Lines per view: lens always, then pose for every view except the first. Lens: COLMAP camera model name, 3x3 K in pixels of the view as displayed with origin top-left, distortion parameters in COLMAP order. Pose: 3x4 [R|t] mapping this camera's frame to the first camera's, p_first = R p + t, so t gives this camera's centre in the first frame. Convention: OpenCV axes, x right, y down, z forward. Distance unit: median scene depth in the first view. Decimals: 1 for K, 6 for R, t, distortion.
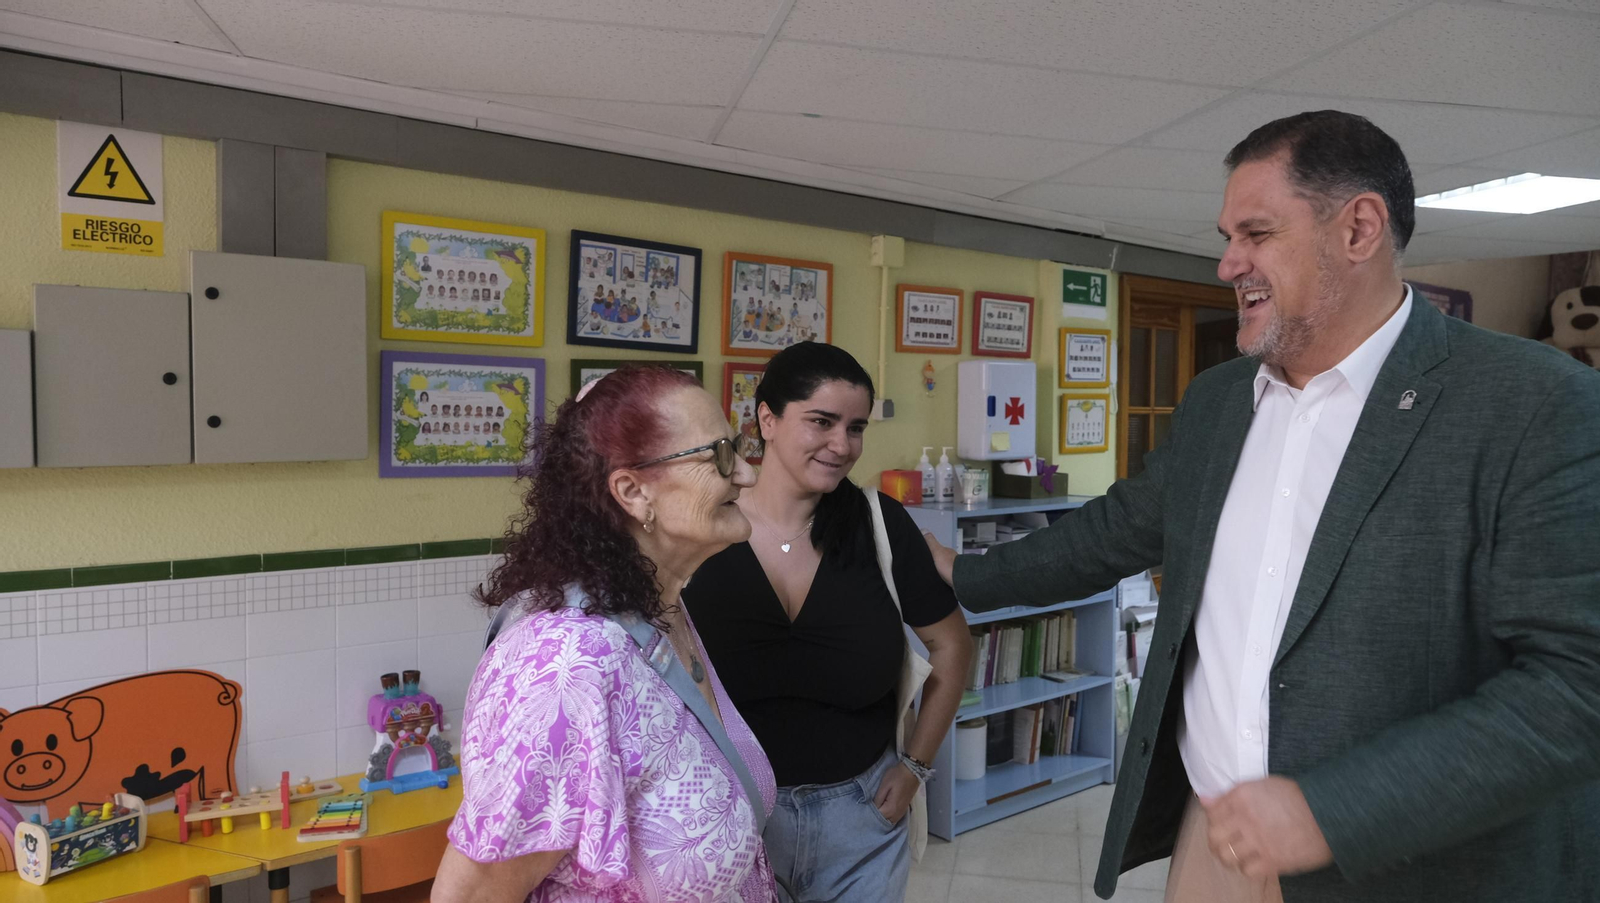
lens RADIAL K [[1129.4, 0, 808.5], [0, 1129.4, 460.8], [0, 0, 1]] dist [-0.005813, 0.000639]
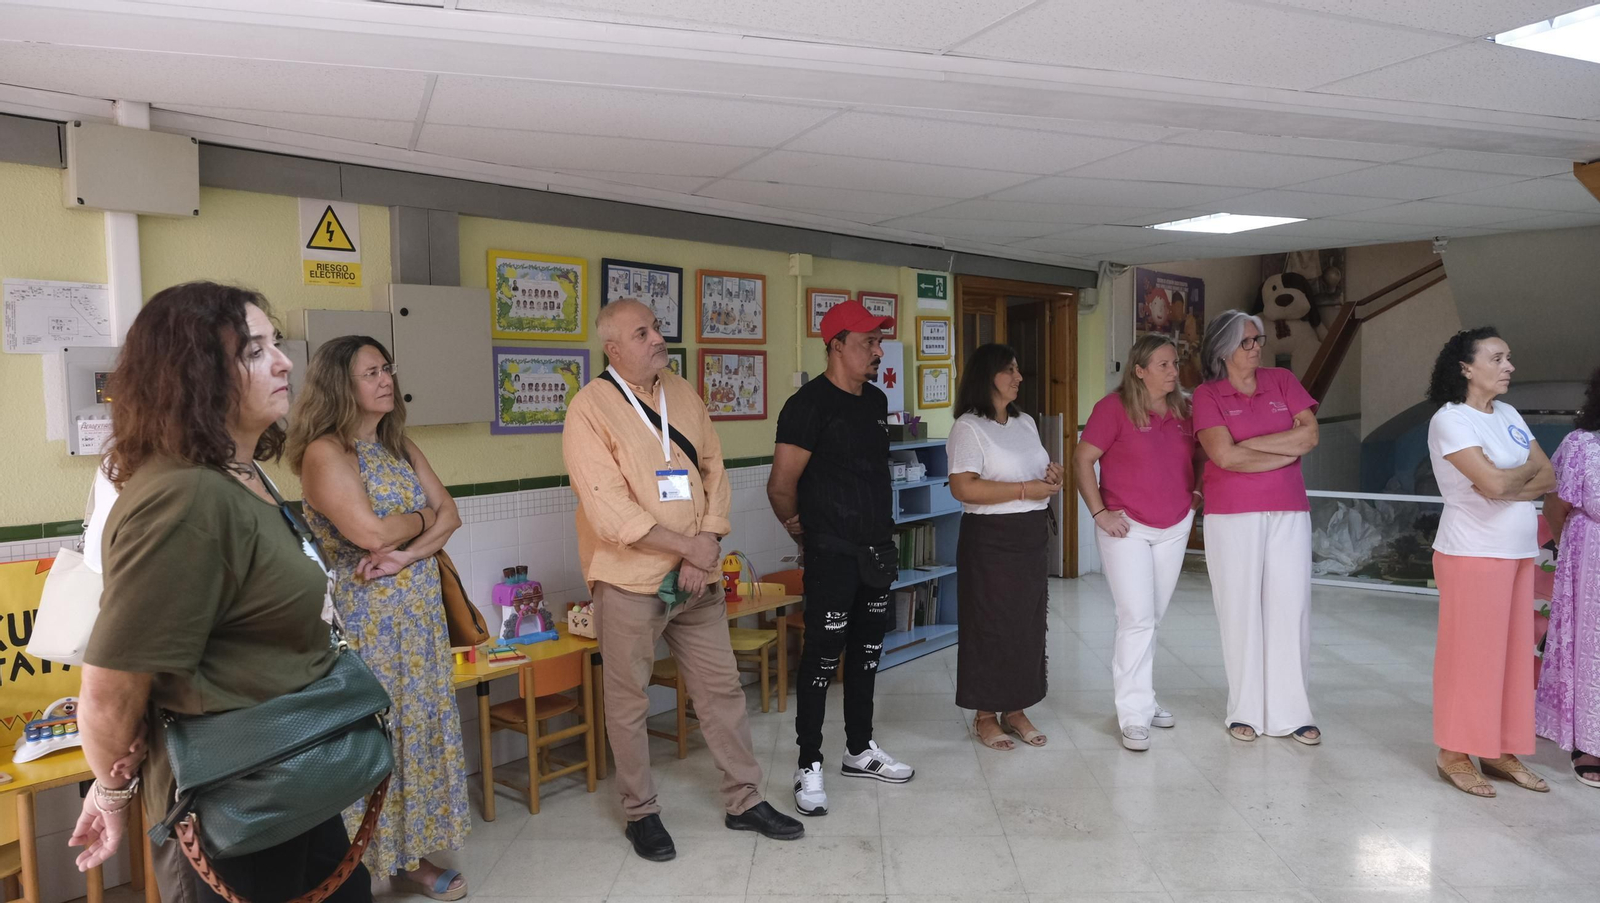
lens RADIAL K [[1129.4, 0, 808.5], [0, 1129.4, 460.8], [0, 0, 1]] dist [-0.005813, 0.000639]
pose [[0.983139, -0.038028, 0.178859, -0.223694], [0.033451, 0.999033, 0.028539, 0.019309], [-0.179772, -0.022075, 0.983461, -0.462751]]
